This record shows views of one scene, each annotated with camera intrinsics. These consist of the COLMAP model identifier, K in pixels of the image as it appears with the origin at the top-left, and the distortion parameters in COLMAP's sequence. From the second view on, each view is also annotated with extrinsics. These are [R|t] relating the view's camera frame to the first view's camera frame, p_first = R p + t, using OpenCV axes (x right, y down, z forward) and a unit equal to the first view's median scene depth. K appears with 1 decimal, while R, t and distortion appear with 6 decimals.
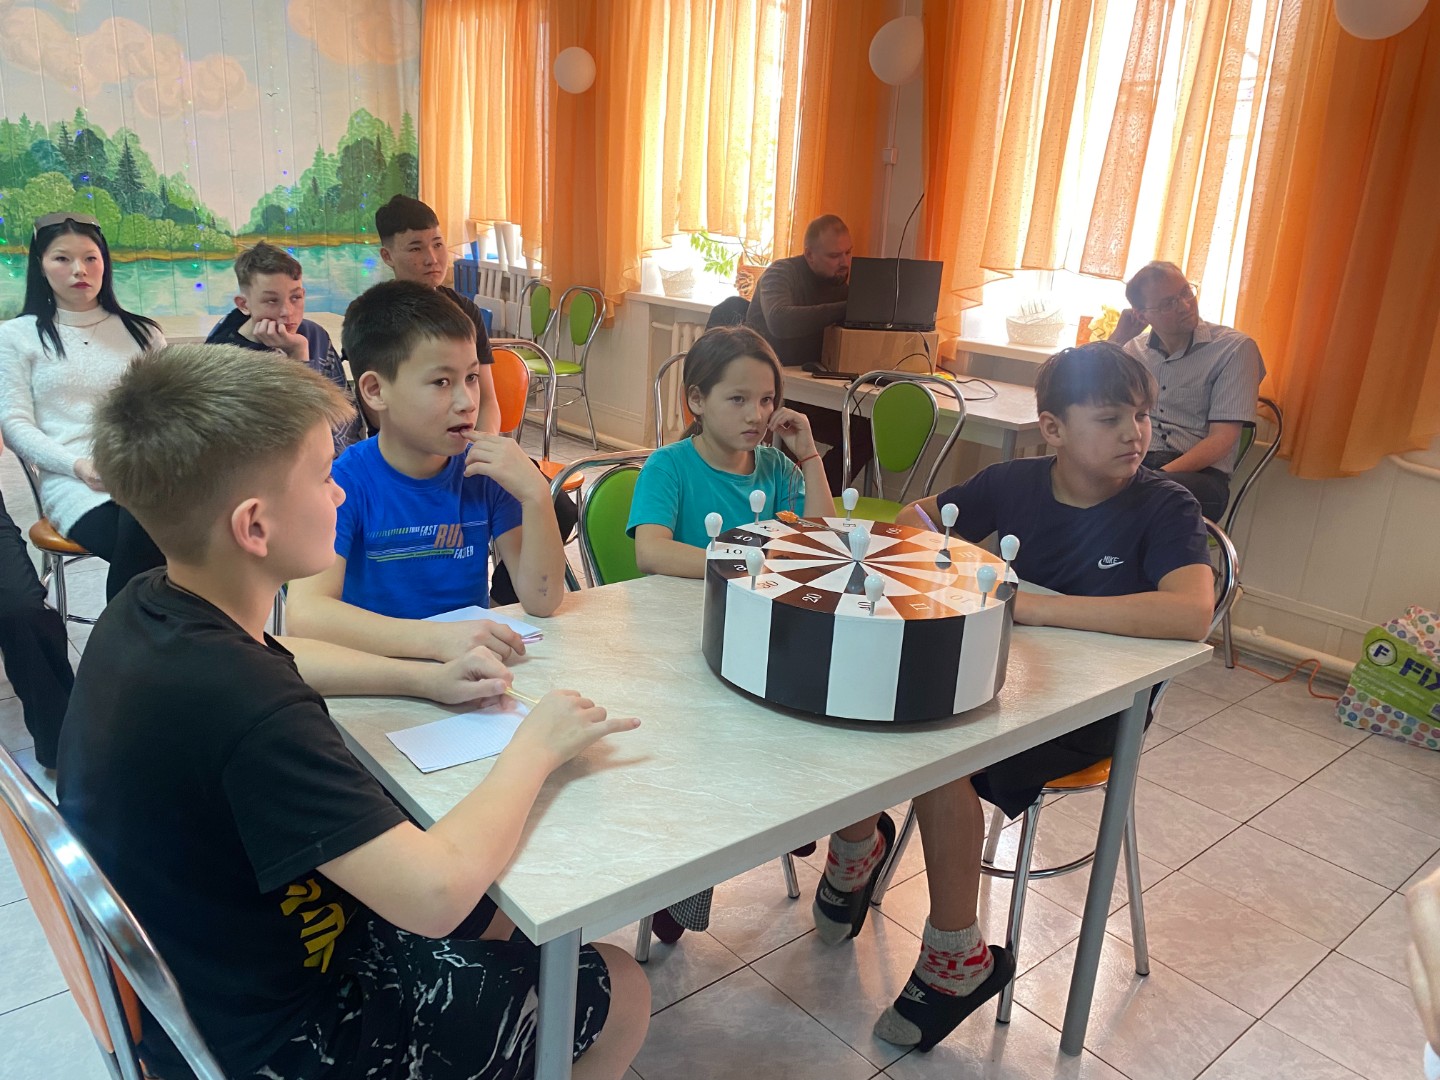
lens RADIAL K [[1104.3, 0, 655.7], [0, 1104.3, 536.2], [0, 0, 1]] dist [-0.024736, 0.000481]
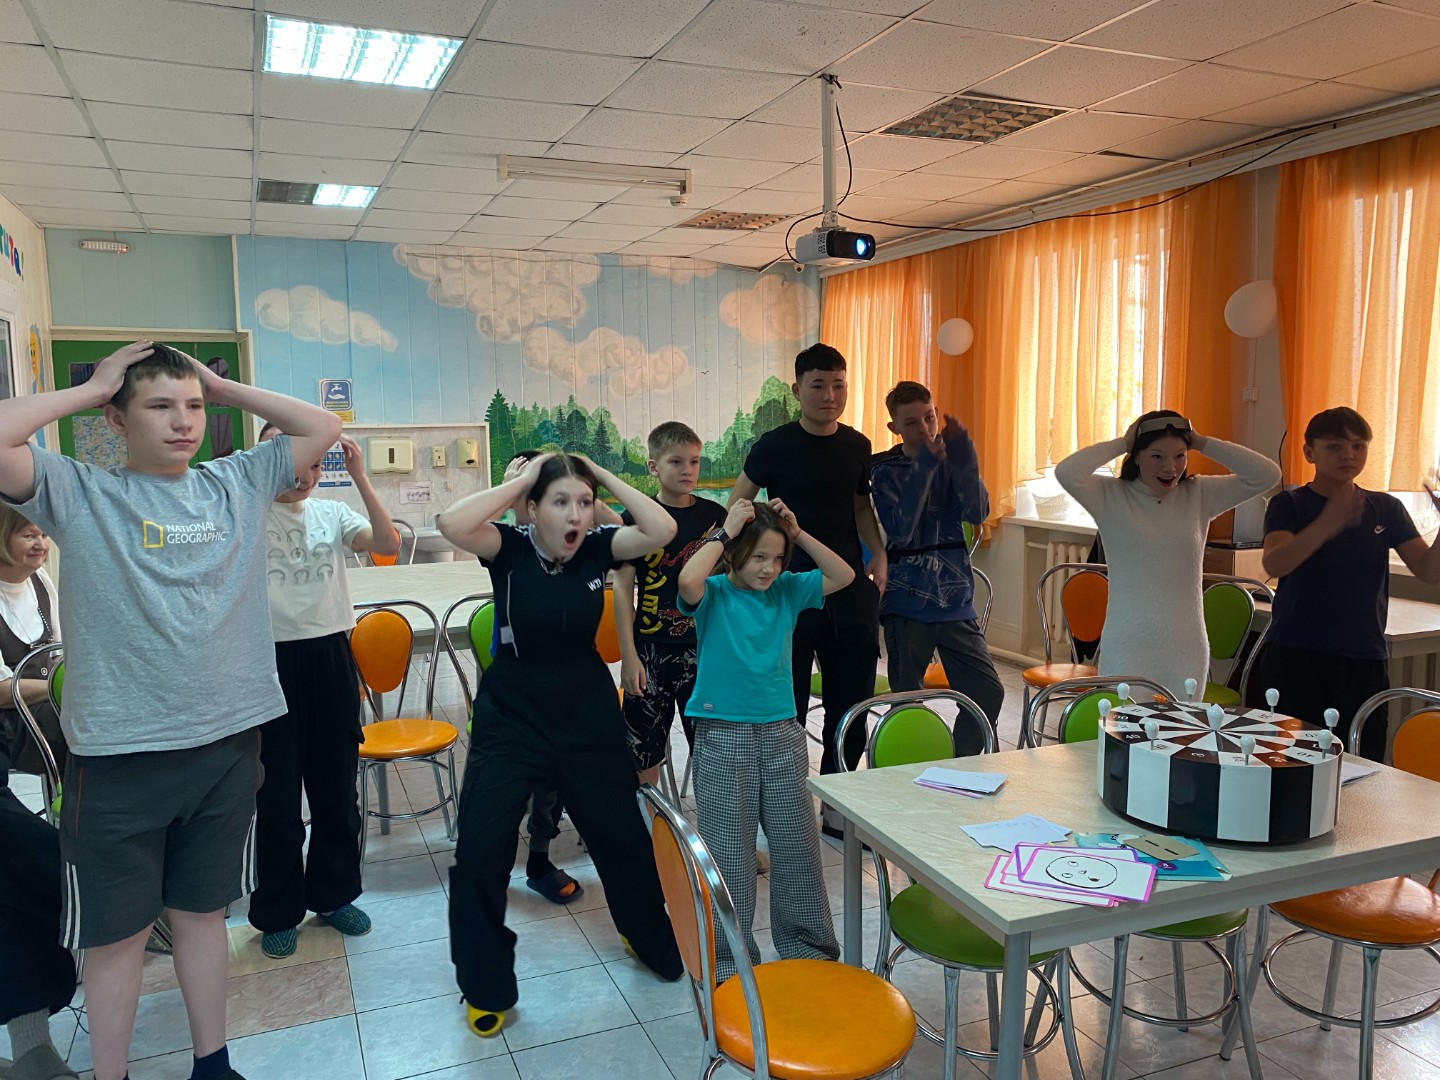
lens RADIAL K [[1104.3, 0, 655.7], [0, 1104.3, 536.2], [0, 0, 1]] dist [-0.024736, 0.000481]
pose [[0.952247, -0.027710, -0.304068, -0.027162], [-0.030833, 0.982056, -0.186054, 0.020793], [0.303768, 0.186544, 0.934305, -0.179500]]
